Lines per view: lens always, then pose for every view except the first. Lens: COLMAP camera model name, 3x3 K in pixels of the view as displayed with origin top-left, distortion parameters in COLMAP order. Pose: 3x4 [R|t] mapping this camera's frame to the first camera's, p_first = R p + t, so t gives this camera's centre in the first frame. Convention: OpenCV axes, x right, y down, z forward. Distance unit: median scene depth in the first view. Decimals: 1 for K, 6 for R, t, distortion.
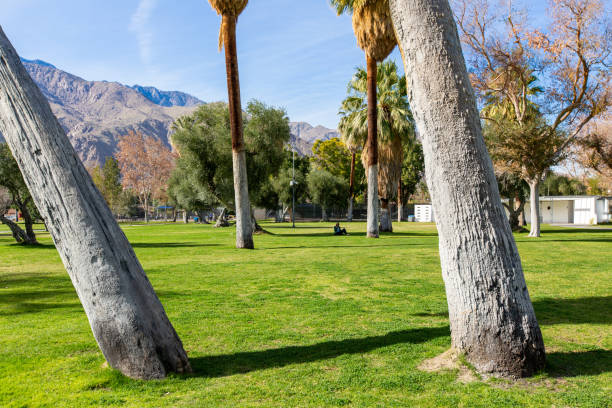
lens RADIAL K [[593.5, 0, 298.2], [0, 593.5, 168.0], [0, 0, 1]] dist [-0.009023, 0.000000]
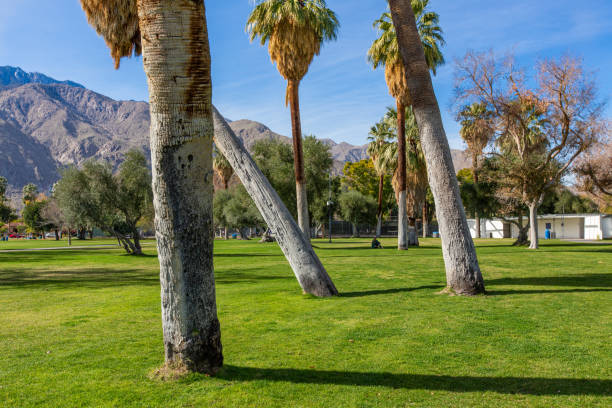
lens RADIAL K [[593.5, 0, 295.4], [0, 593.5, 178.6], [0, 0, 1]] dist [-0.009023, 0.000000]
pose [[0.998968, -0.005835, -0.045052, -0.039440], [0.005391, 0.999936, -0.009976, -0.018434], [0.045107, 0.009723, 0.998935, -0.231003]]
